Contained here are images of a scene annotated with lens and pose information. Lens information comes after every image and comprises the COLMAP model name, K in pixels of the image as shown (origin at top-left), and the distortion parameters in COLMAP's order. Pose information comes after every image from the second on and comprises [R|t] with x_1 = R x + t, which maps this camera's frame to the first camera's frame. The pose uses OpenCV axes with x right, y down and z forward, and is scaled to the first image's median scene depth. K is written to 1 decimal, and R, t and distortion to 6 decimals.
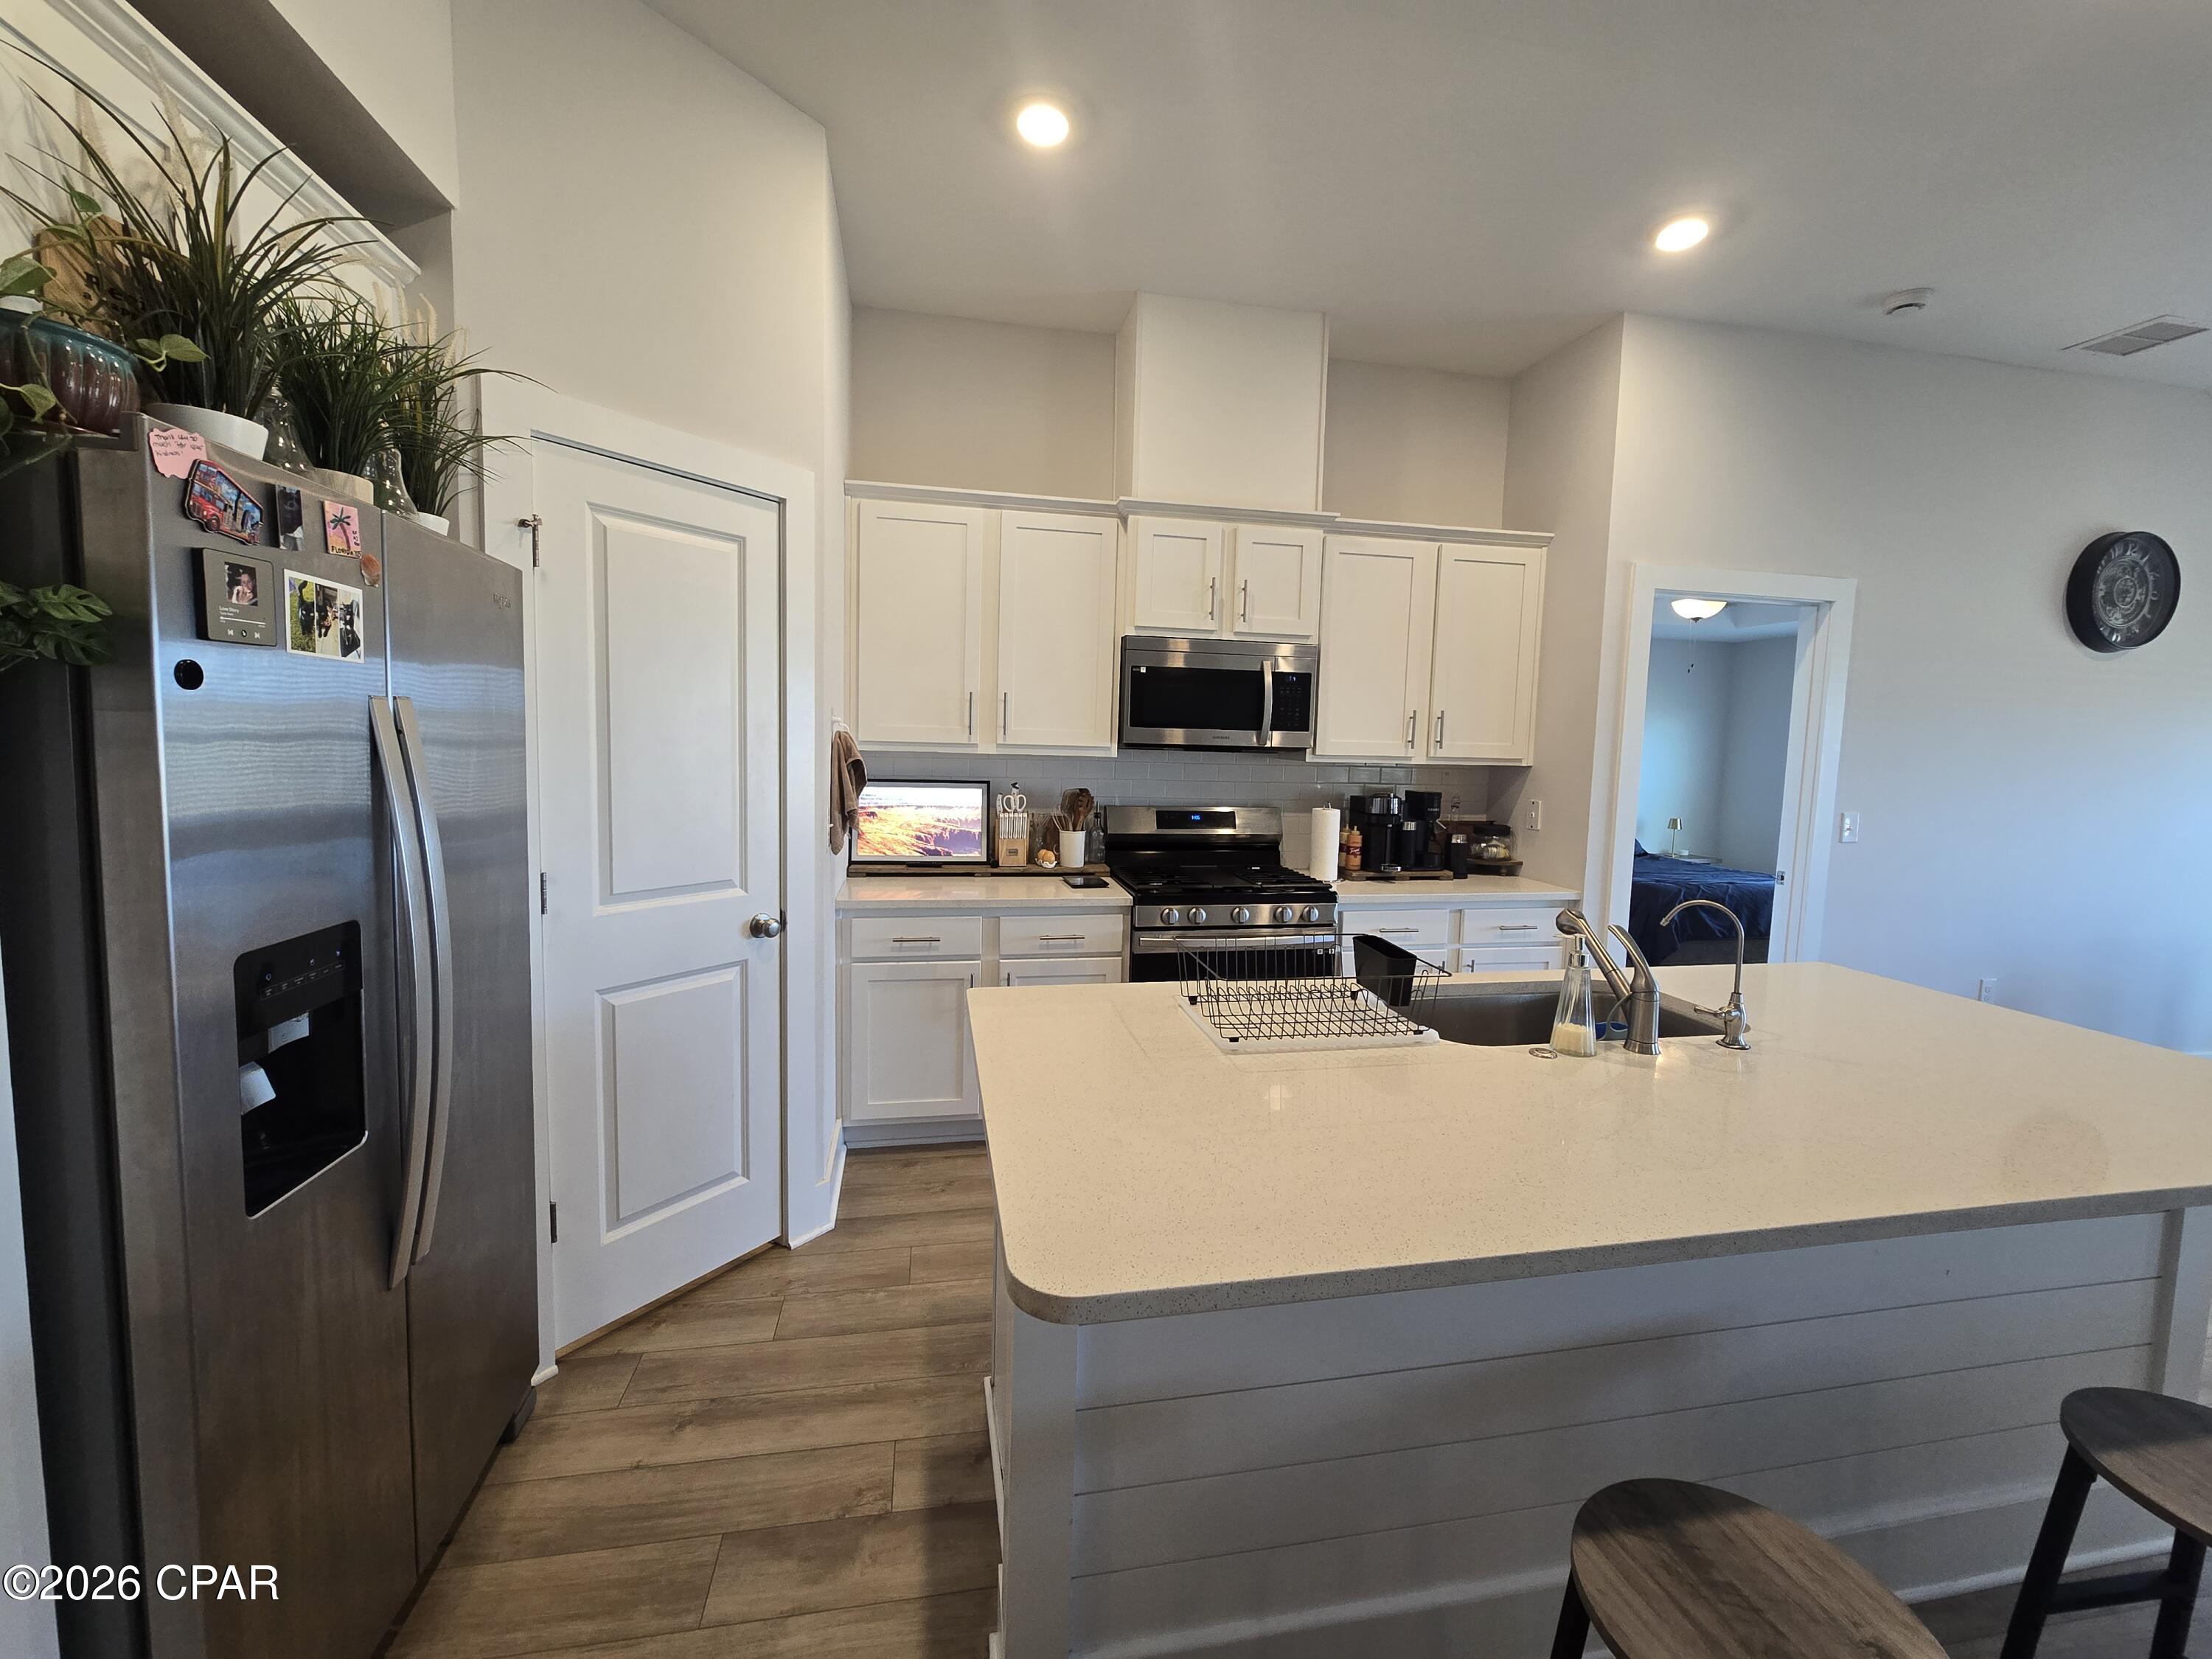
lens RADIAL K [[904.2, 0, 1108.6], [0, 904.2, 818.0], [0, 0, 1]] dist [-0.002128, 0.000665]
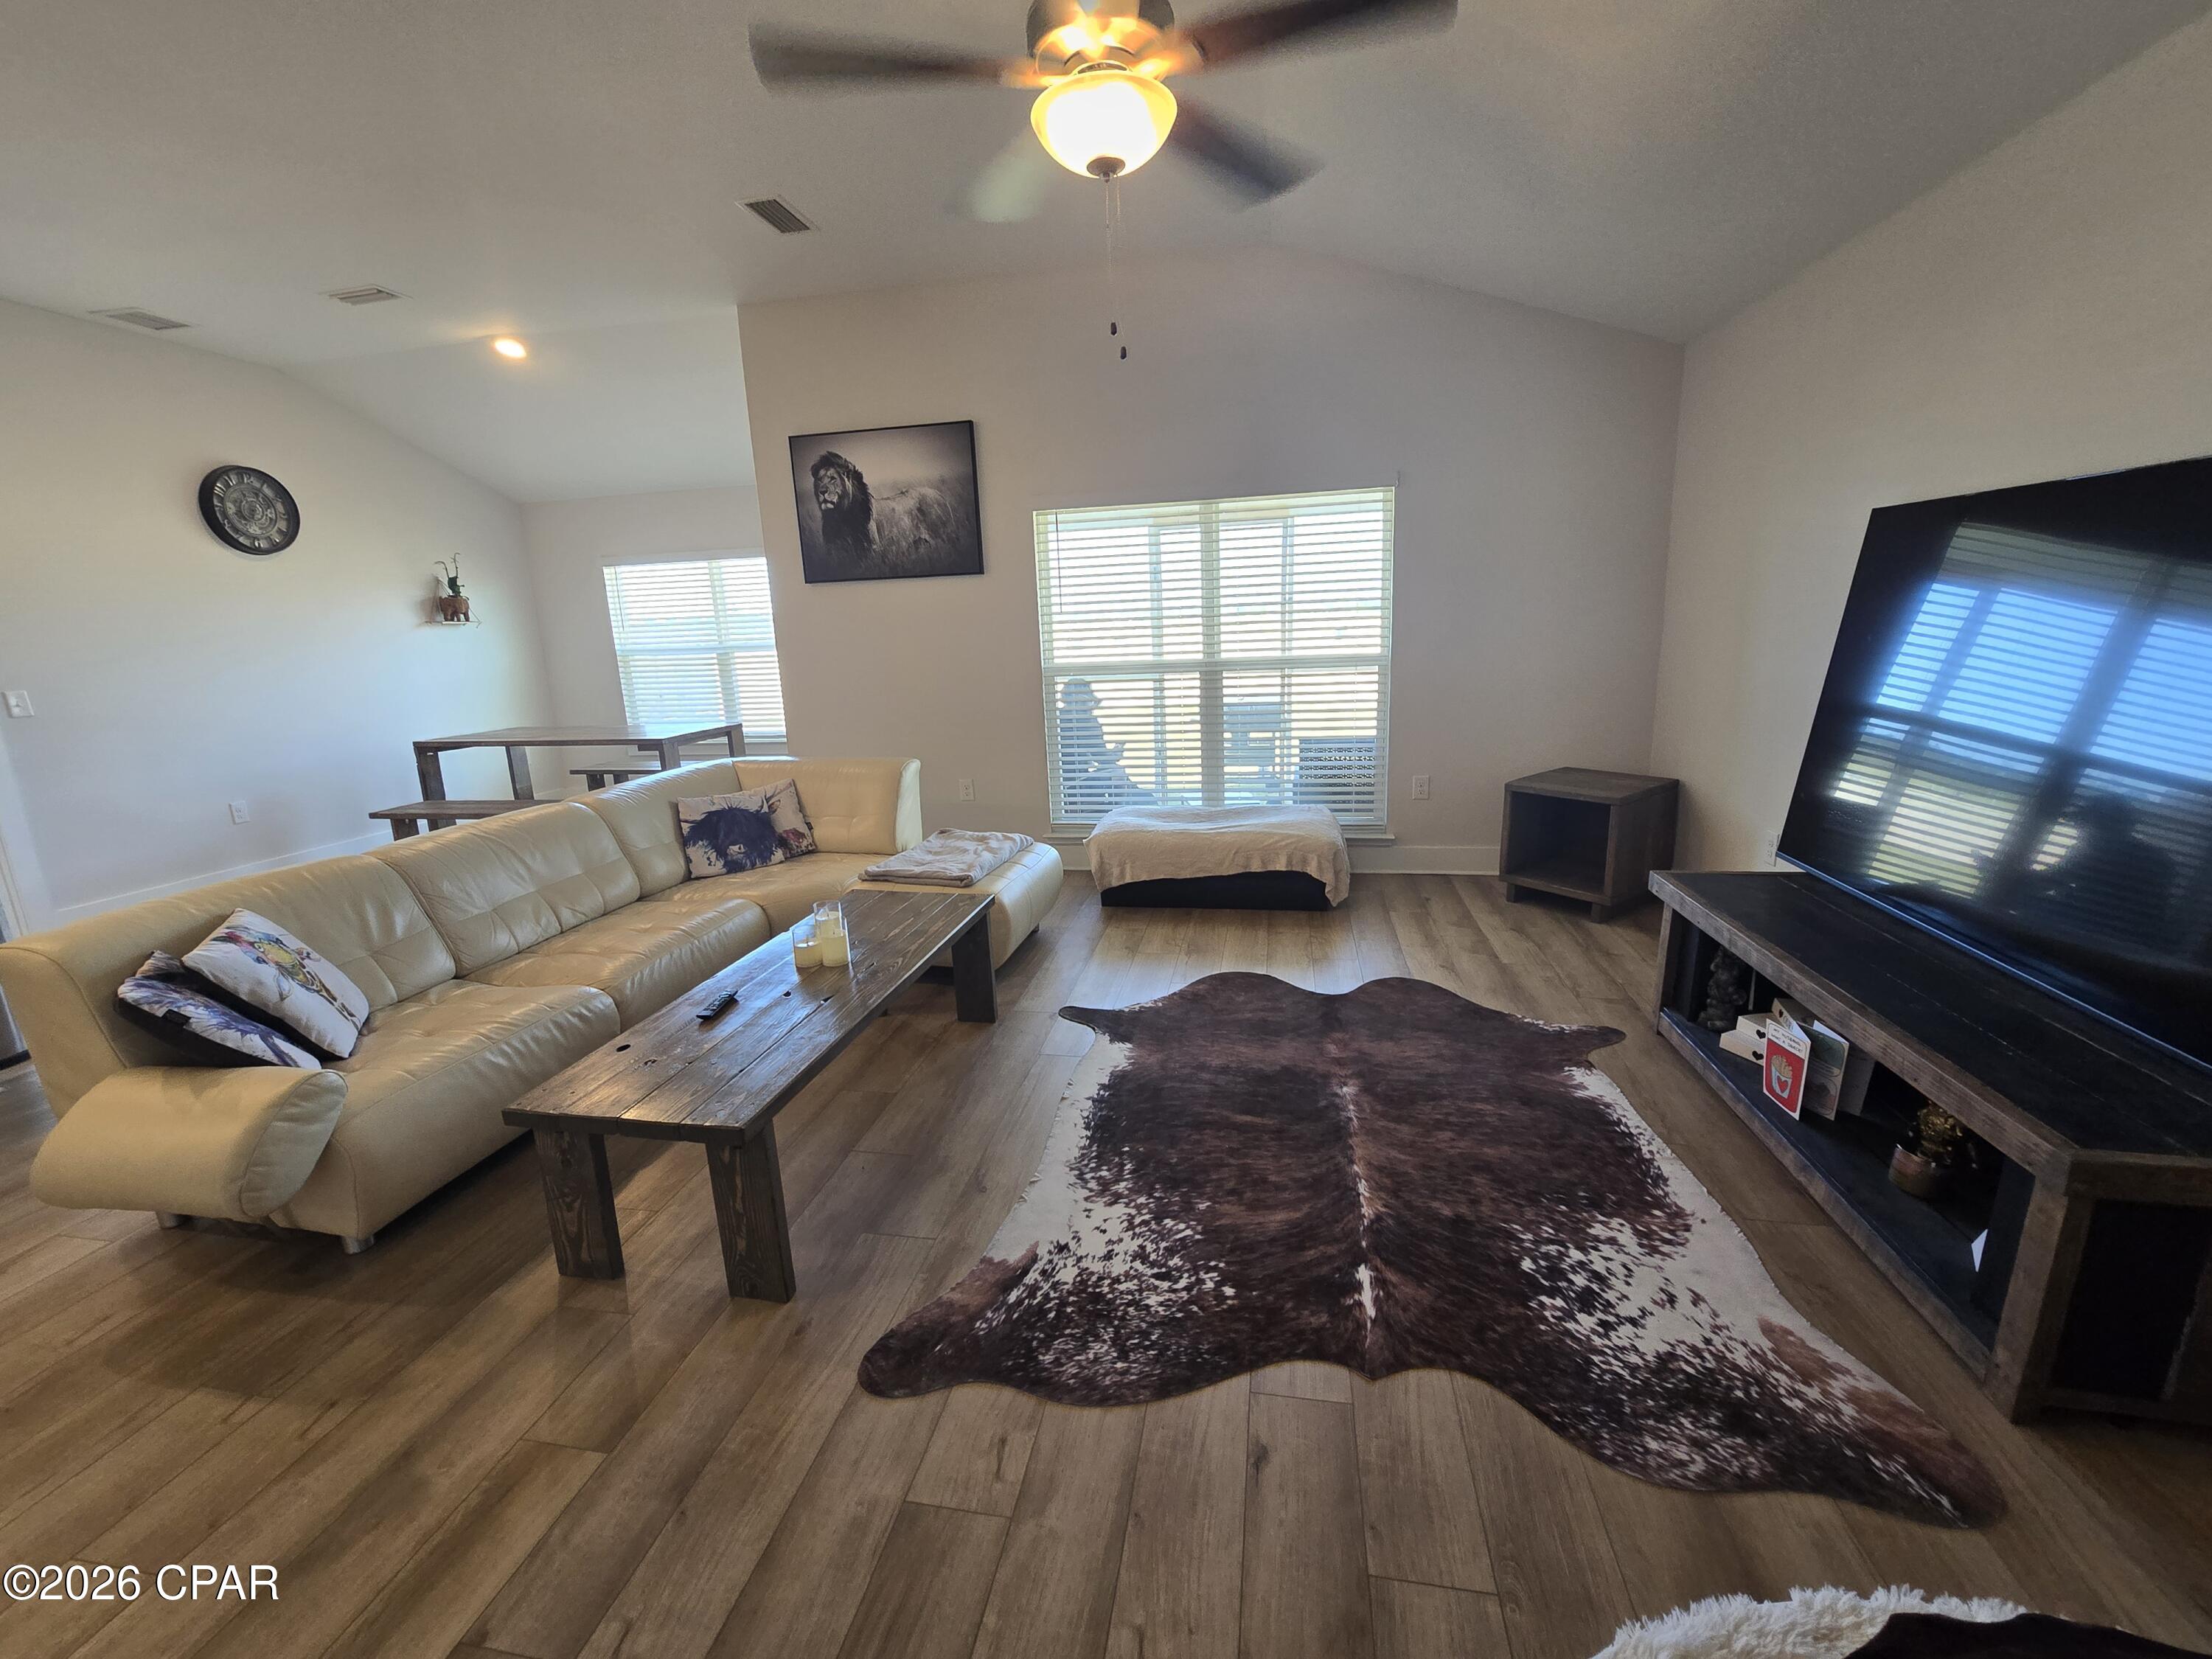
lens RADIAL K [[904.2, 0, 1108.6], [0, 904.2, 818.0], [0, 0, 1]] dist [-0.002128, 0.000665]
pose [[0.363066, -0.243959, 0.899259, 0.277332], [0.133502, 0.968778, 0.208919, 0.111499], [-0.922150, 0.044201, 0.384299, -0.864589]]
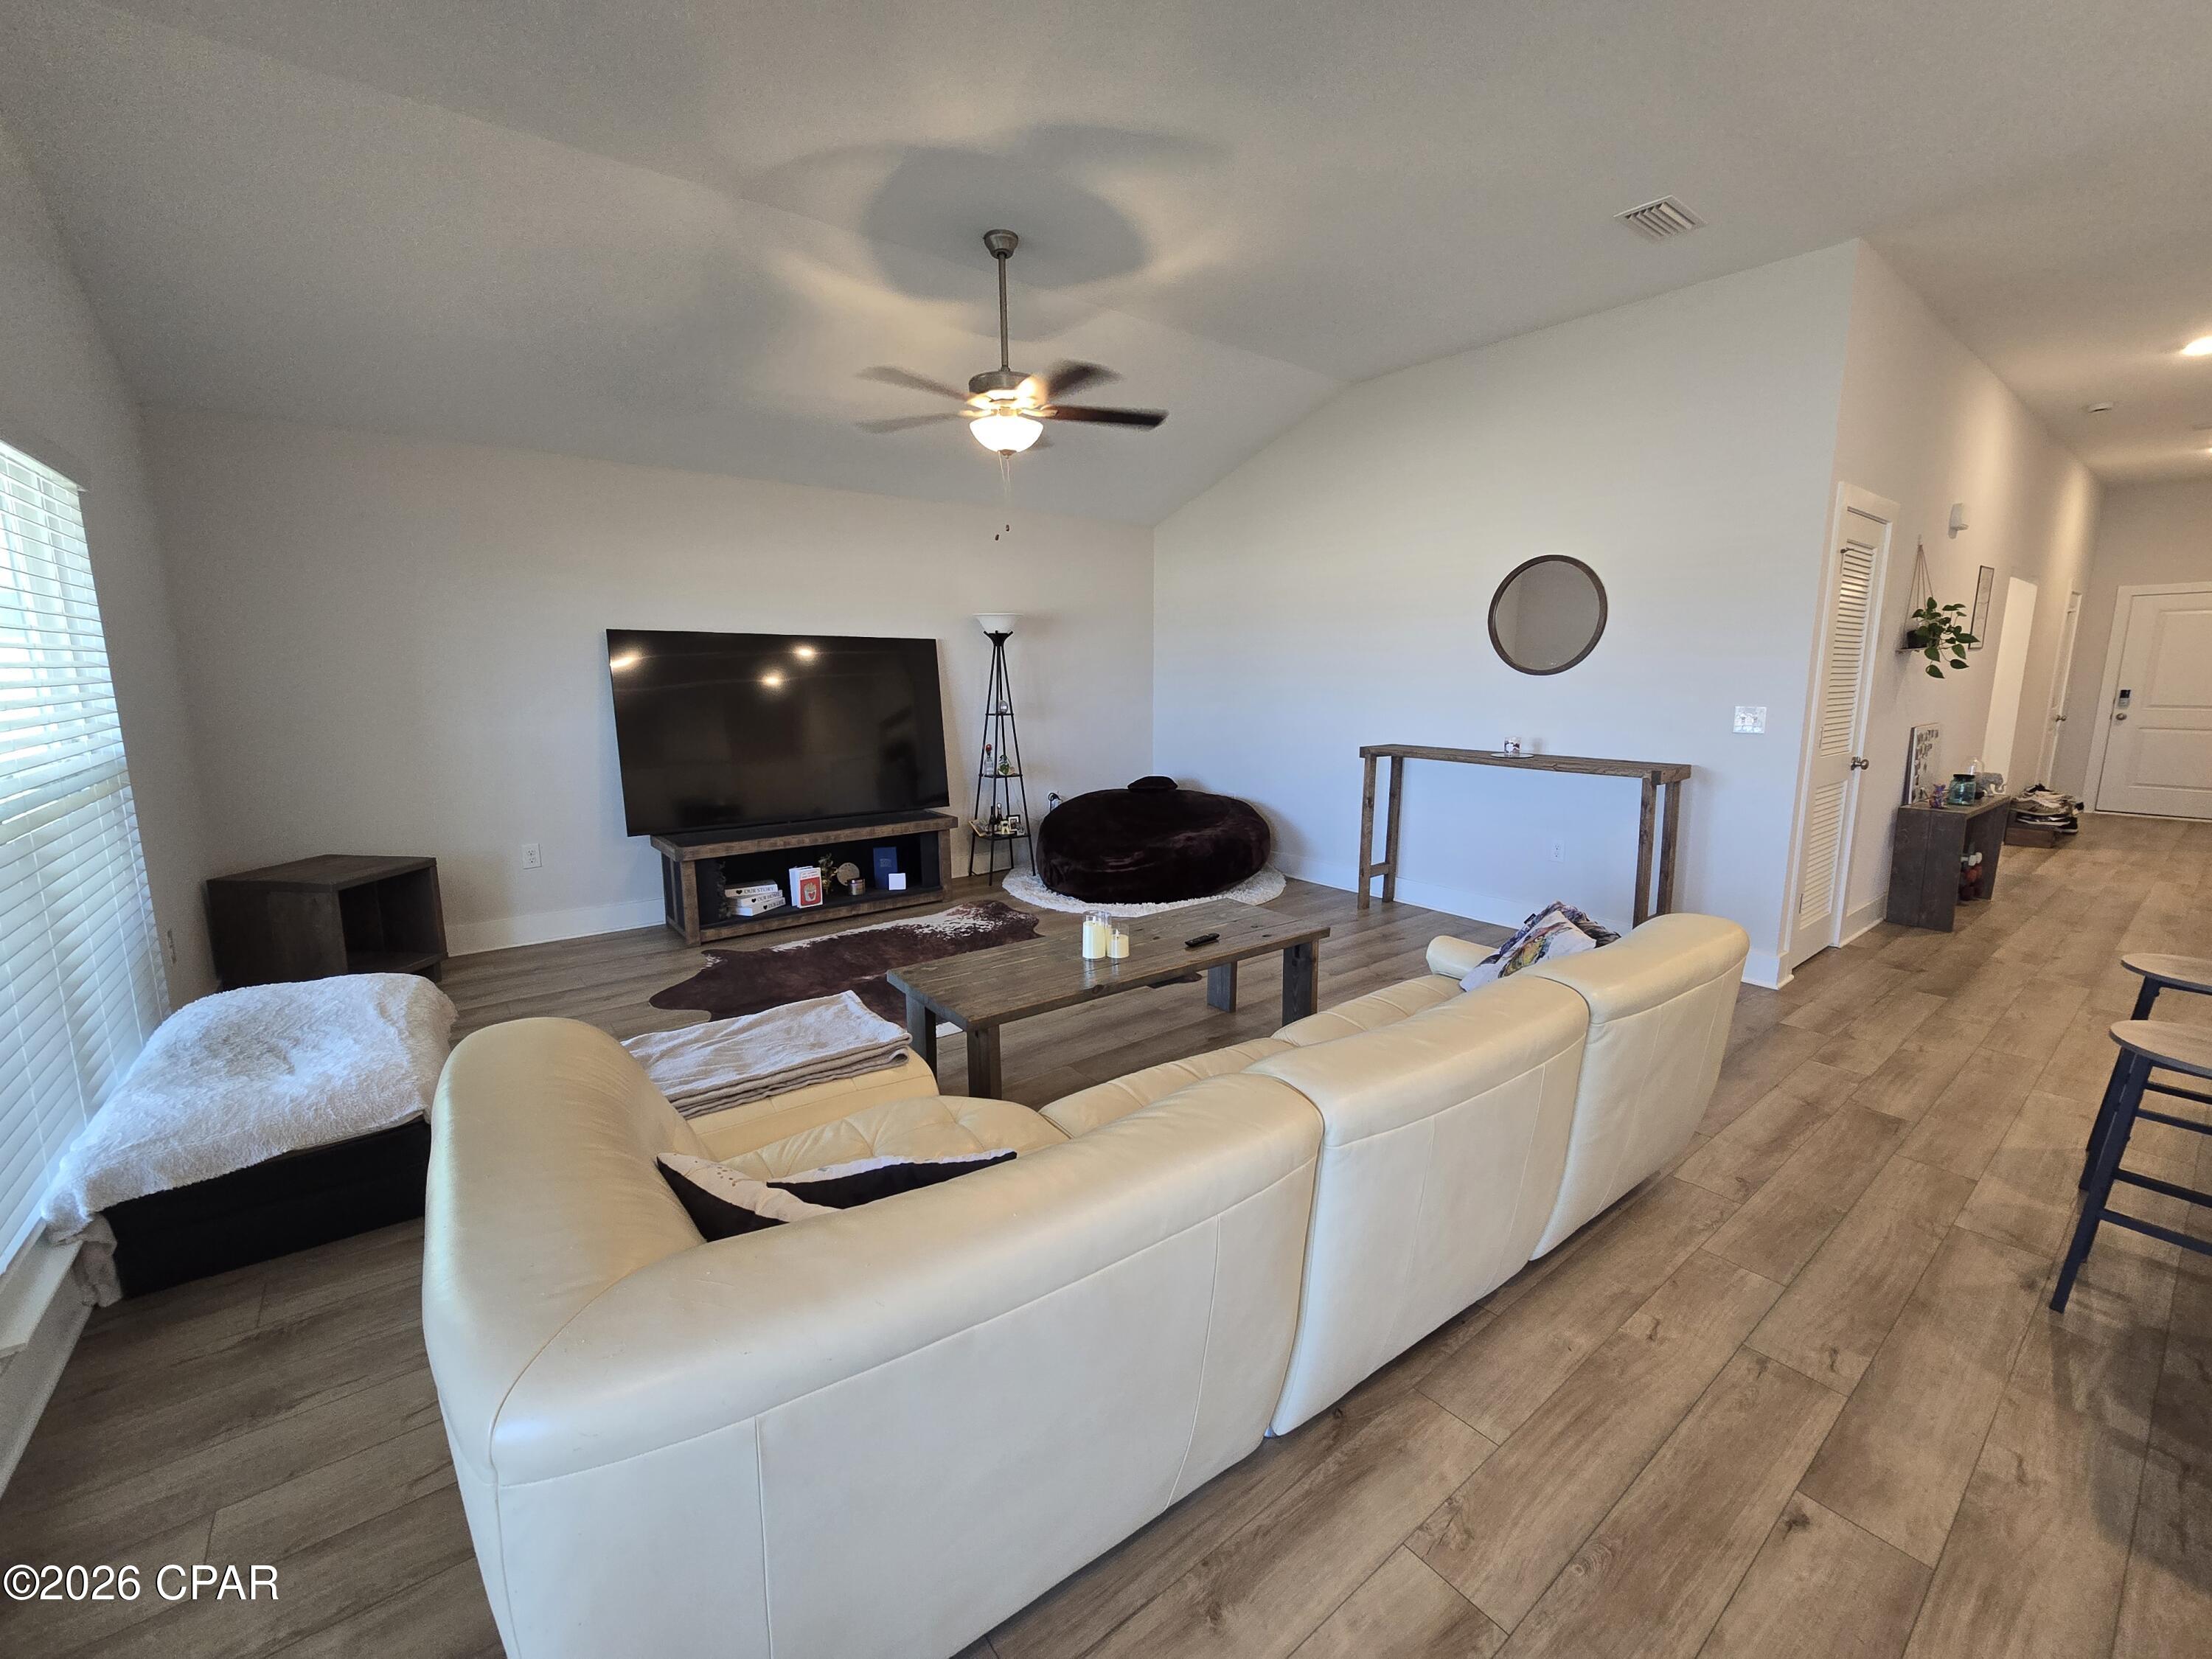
lens RADIAL K [[904.2, 0, 1108.6], [0, 904.2, 818.0], [0, 0, 1]] dist [-0.002128, 0.000665]
pose [[-0.887096, 0.048681, -0.459010, 1.304509], [-0.064262, 0.971713, 0.227252, 0.016067], [0.457089, 0.231091, -0.858875, 0.463682]]
